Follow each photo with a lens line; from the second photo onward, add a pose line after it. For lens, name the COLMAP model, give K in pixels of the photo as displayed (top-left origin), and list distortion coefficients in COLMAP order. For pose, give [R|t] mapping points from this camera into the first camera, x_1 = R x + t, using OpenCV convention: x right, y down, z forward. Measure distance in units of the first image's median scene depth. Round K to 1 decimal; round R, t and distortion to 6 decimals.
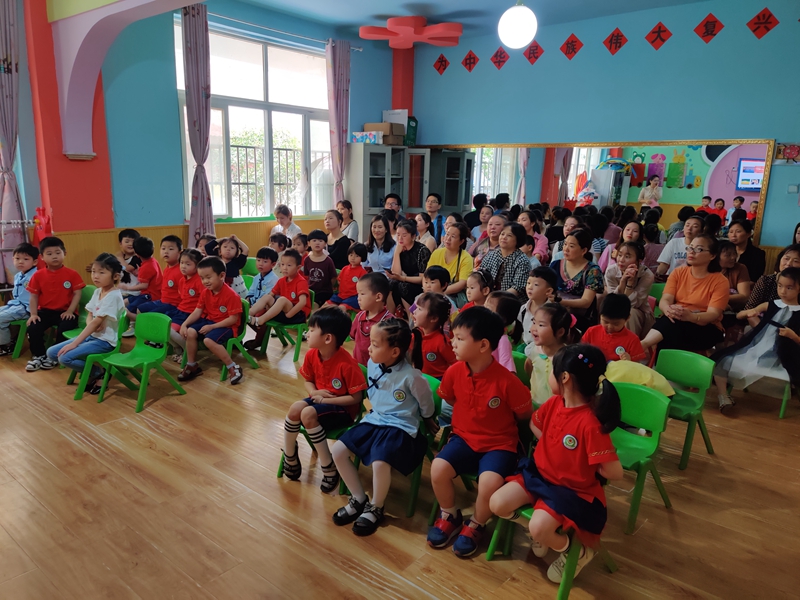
lens RADIAL K [[595.4, 0, 415.1], [0, 595.4, 310.1], [0, 0, 1]] dist [0.044388, -0.036341]
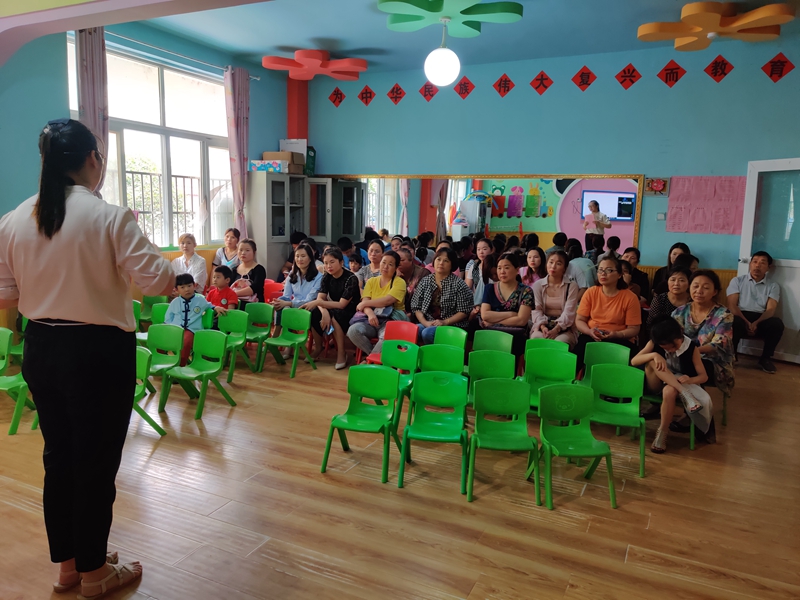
lens RADIAL K [[595.4, 0, 407.8], [0, 595.4, 296.9], [0, 0, 1]] dist [0.044388, -0.036341]
pose [[0.967078, -0.037084, 0.251766, -0.122491], [0.055275, 0.996316, -0.065570, 0.002512], [-0.248406, 0.077328, 0.965564, 0.012966]]
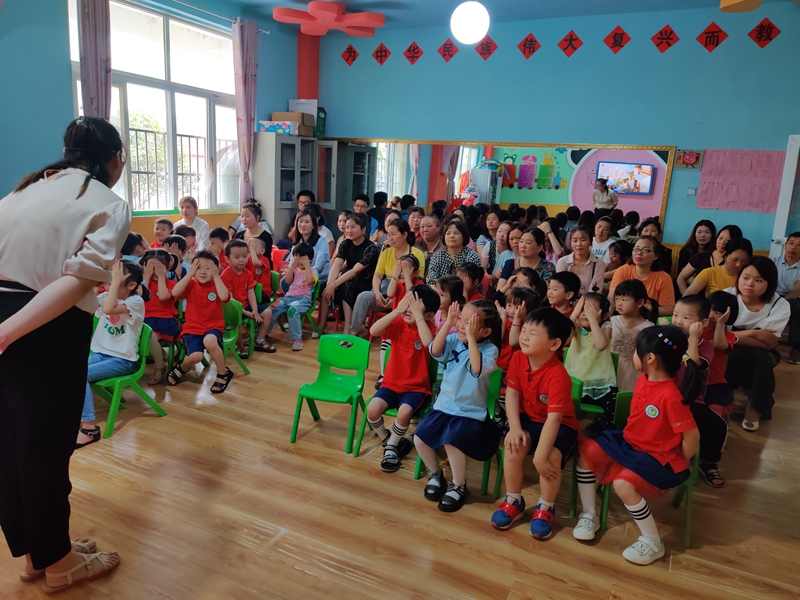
lens RADIAL K [[595.4, 0, 396.7], [0, 595.4, 301.6], [0, 0, 1]] dist [0.044388, -0.036341]
pose [[0.971680, -0.023228, 0.235157, -0.134302], [0.025054, 0.999675, -0.004779, -0.007373], [-0.234969, 0.010535, 0.971946, 0.053764]]
